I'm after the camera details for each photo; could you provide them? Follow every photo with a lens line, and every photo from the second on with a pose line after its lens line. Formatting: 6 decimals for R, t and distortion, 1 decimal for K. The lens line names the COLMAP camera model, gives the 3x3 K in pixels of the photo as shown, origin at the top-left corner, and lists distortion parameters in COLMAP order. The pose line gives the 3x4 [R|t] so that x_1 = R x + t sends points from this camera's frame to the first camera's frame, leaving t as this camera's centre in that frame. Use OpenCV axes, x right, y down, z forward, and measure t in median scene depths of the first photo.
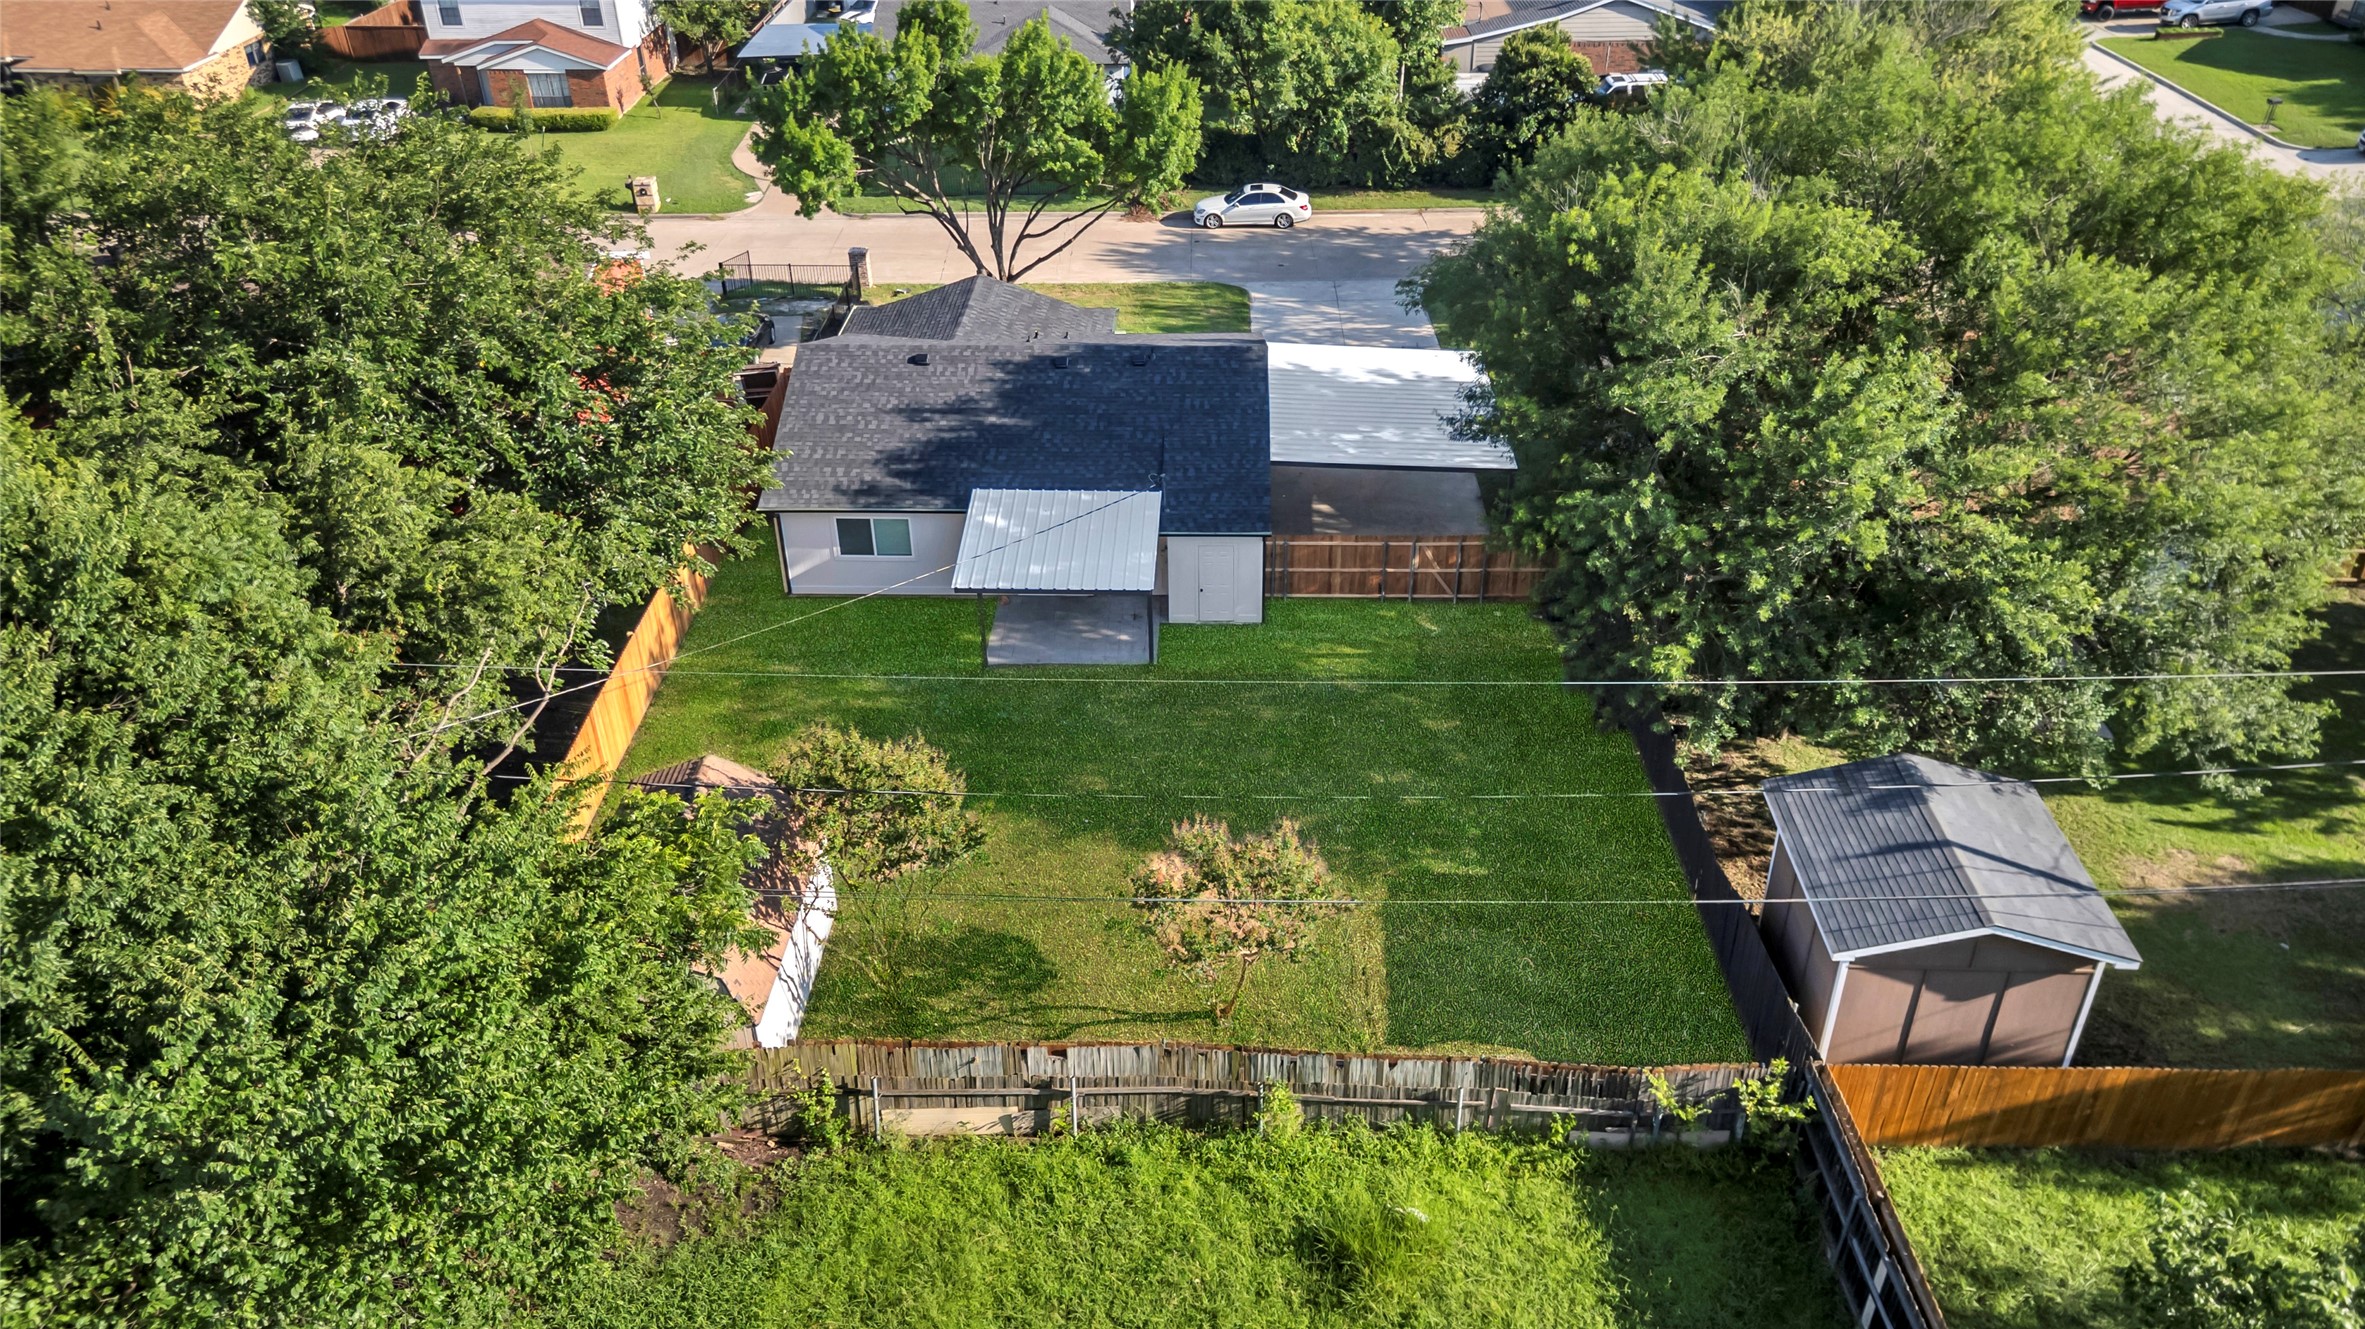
lens RADIAL K [[1706.0, 0, 1182.5], [0, 1706.0, 664.5], [0, 0, 1]] dist [0.046359, 0.001489]
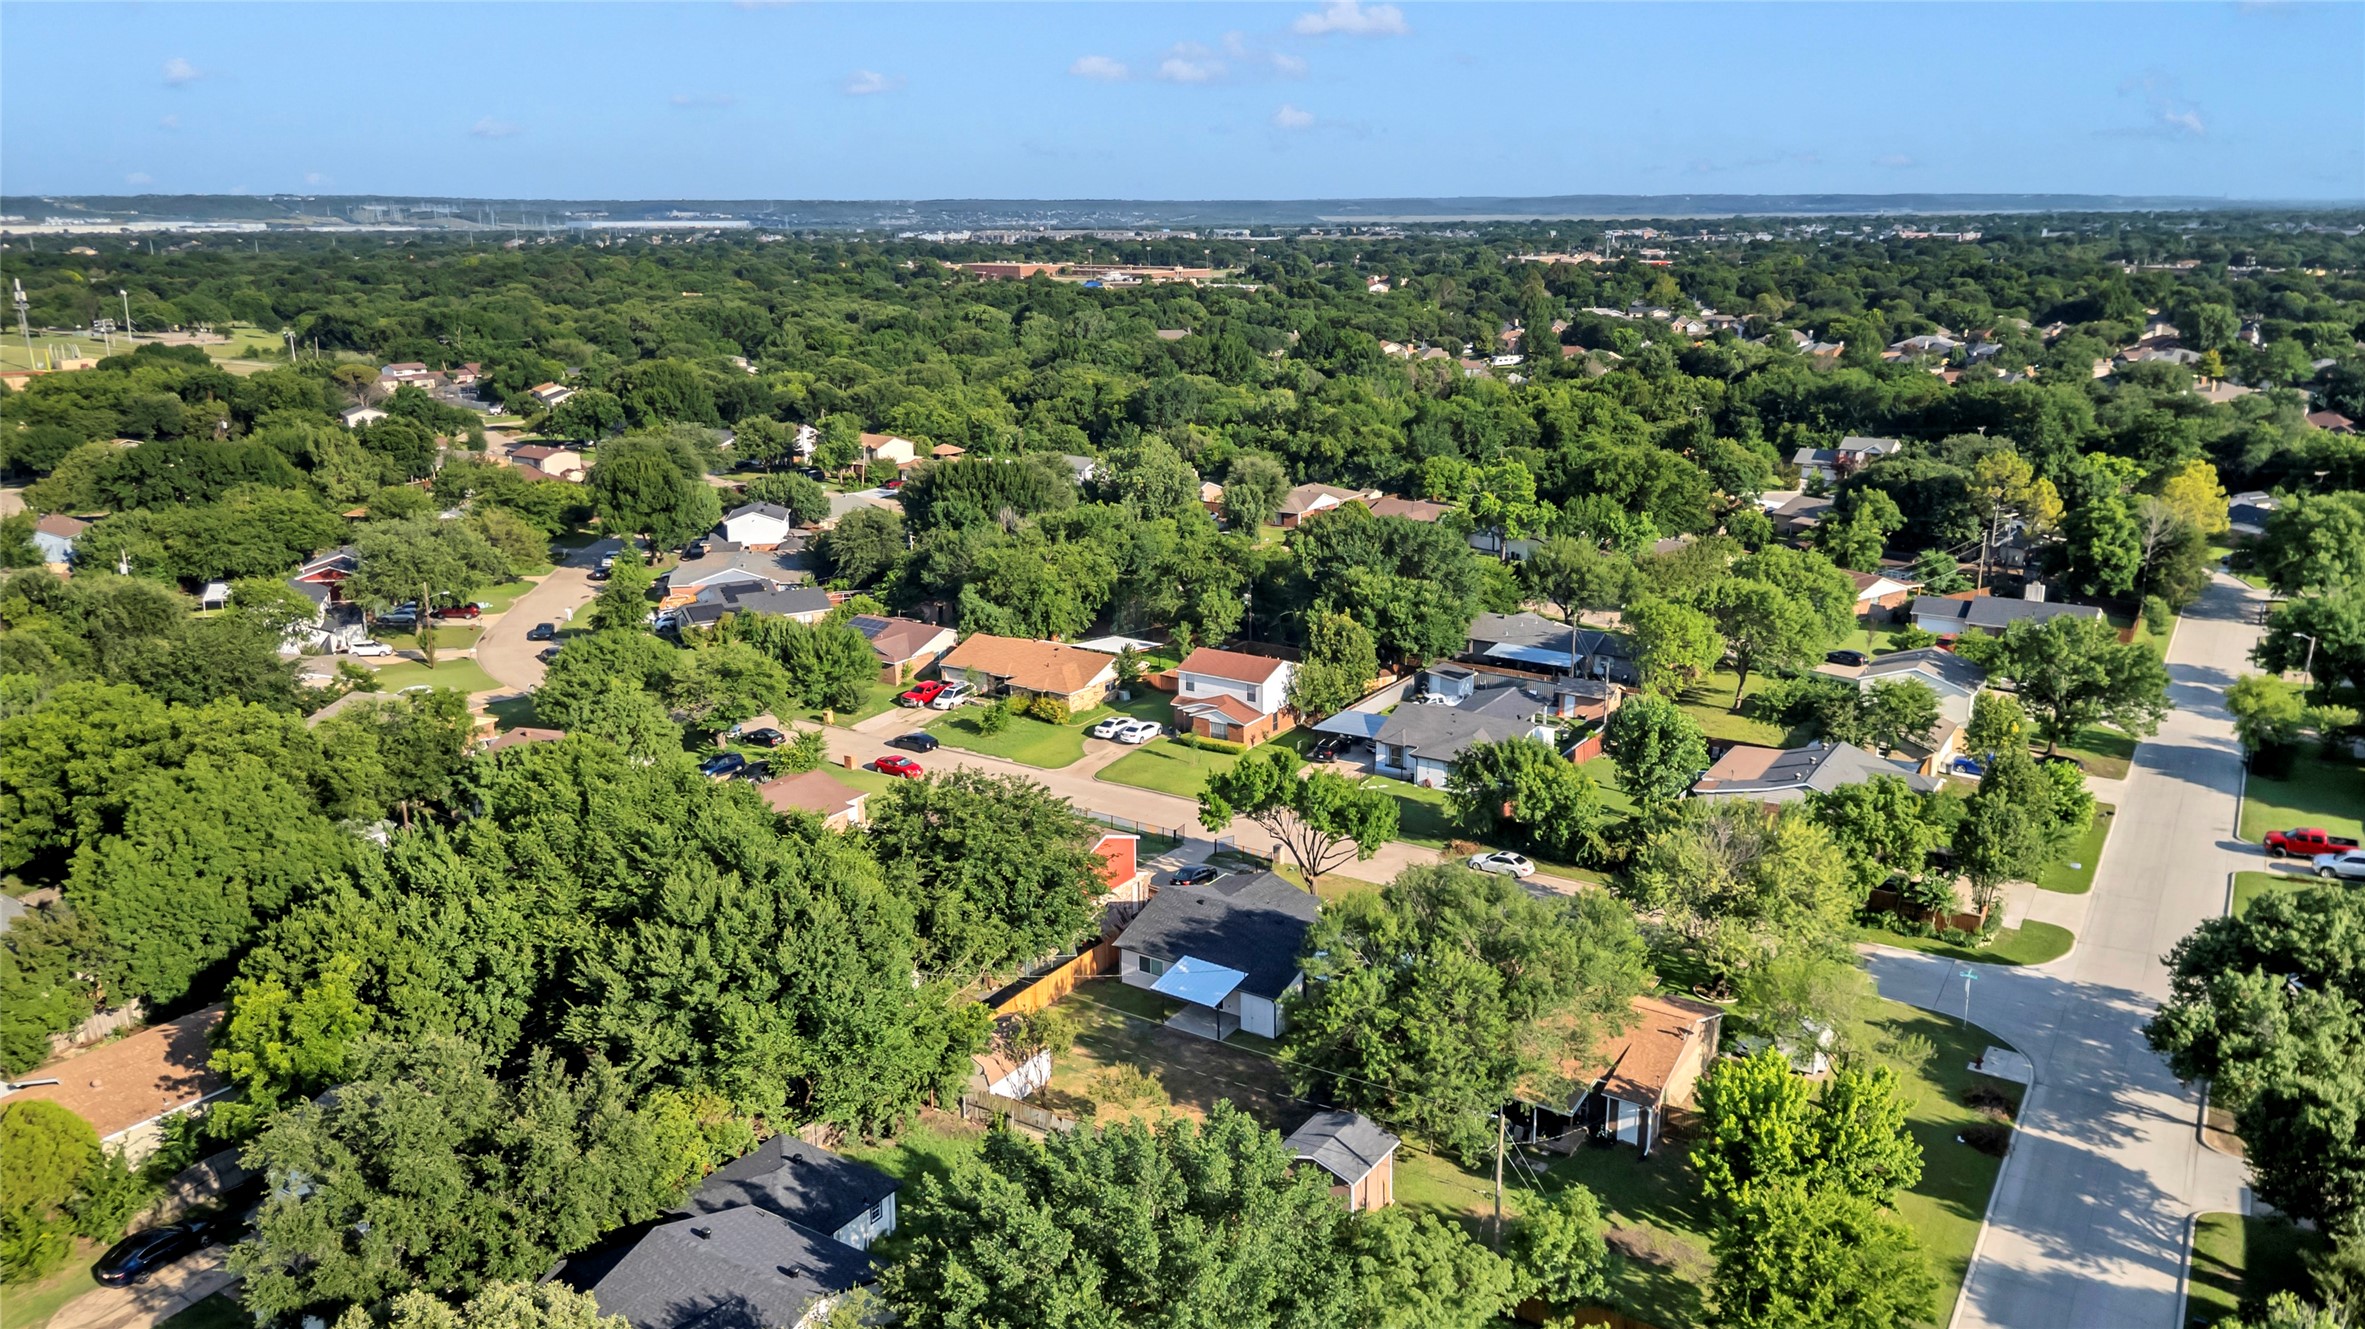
lens RADIAL K [[1706.0, 0, 1182.5], [0, 1706.0, 664.5], [0, 0, 1]] dist [0.046359, 0.001489]
pose [[0.845253, 0.147910, -0.513487, 0.657199], [-0.289815, 0.934215, -0.207965, 0.012123], [0.448947, 0.324599, 0.832515, -0.737615]]
